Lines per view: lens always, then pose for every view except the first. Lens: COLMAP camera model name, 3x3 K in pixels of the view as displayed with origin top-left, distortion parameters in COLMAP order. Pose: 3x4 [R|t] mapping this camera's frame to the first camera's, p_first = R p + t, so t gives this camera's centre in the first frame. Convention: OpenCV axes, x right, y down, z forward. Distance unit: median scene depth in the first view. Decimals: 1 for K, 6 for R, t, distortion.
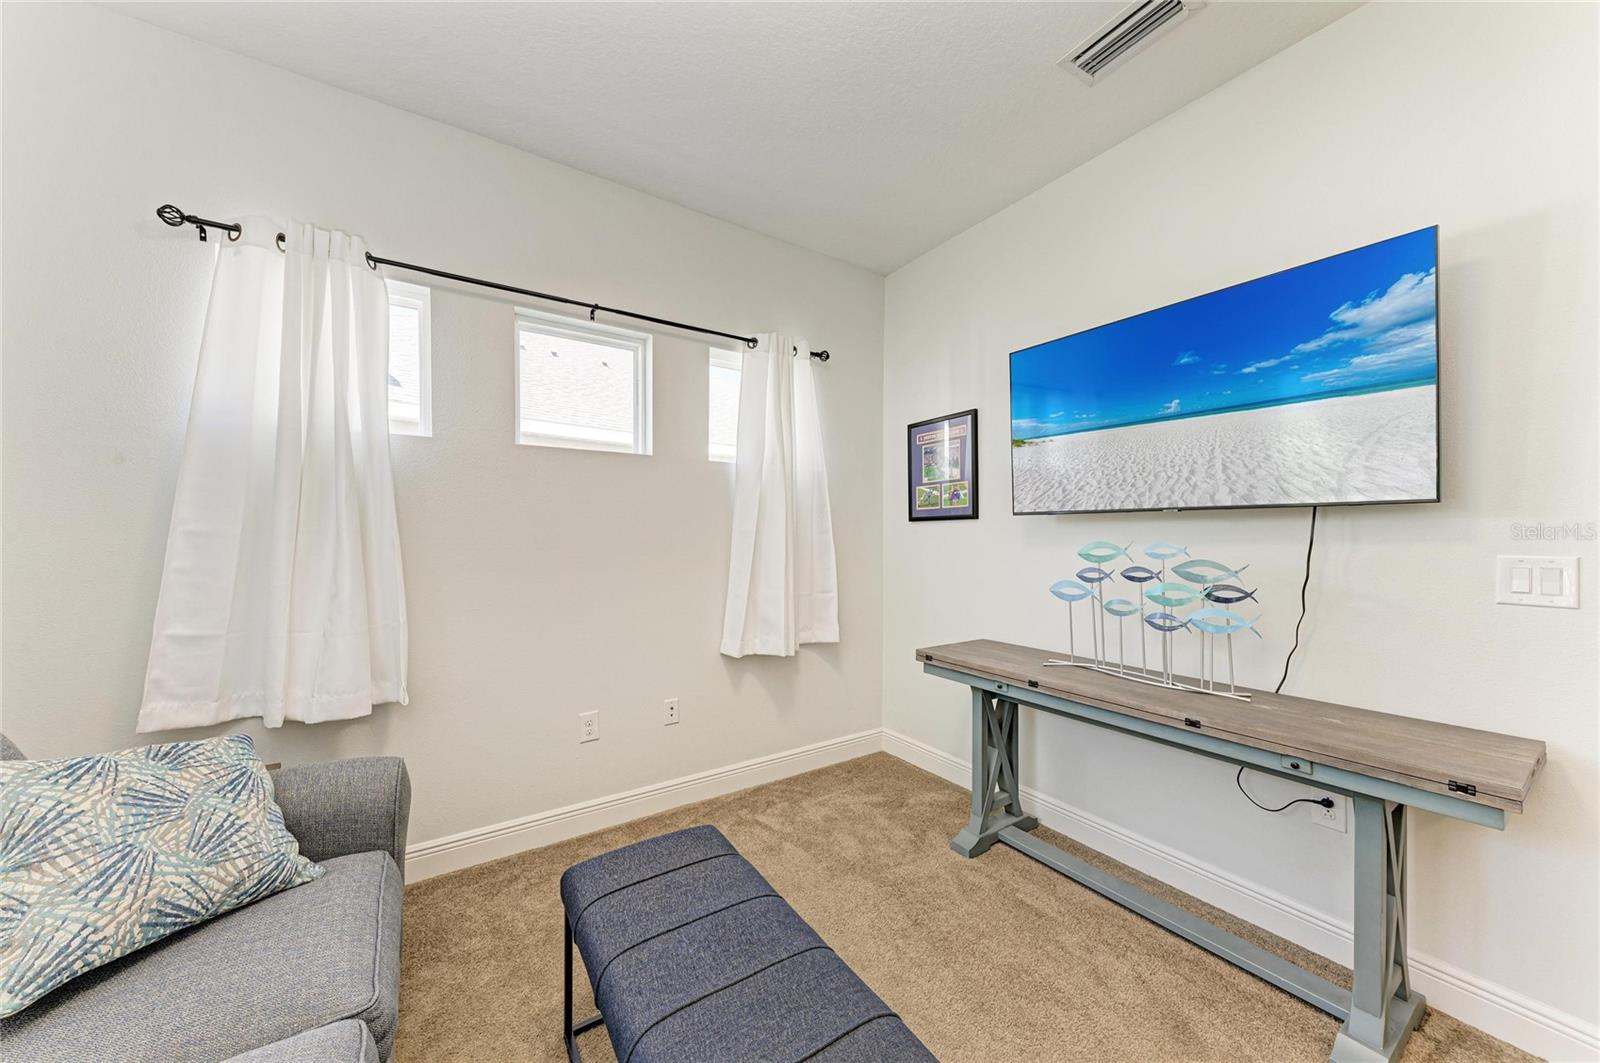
lens RADIAL K [[571.1, 0, 798.0], [0, 571.1, 536.8], [0, 0, 1]] dist [0.009173, -0.000267]
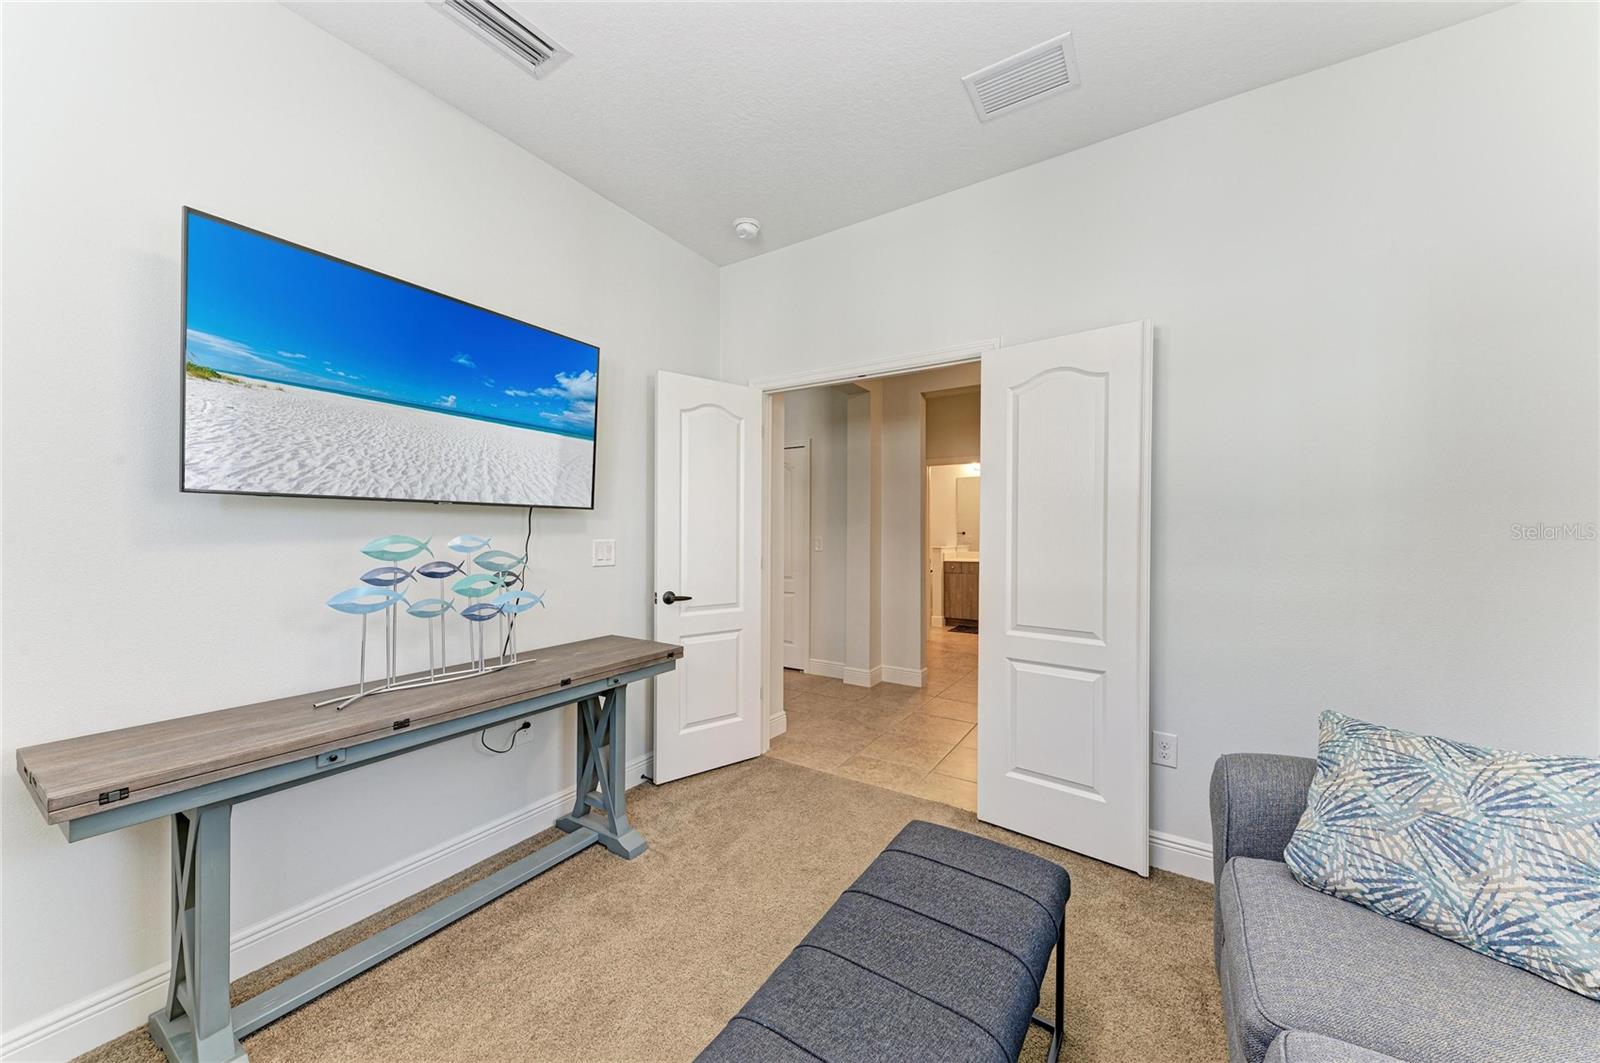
lens RADIAL K [[561.6, 0, 796.3], [0, 561.6, 531.5], [0, 0, 1]] dist [0.017787, -0.000103]
pose [[-0.391940, 0.000422, 0.919991, -0.536170], [0.003042, 0.999995, 0.000837, 0.003746], [-0.919986, 0.003127, -0.391940, 0.885839]]
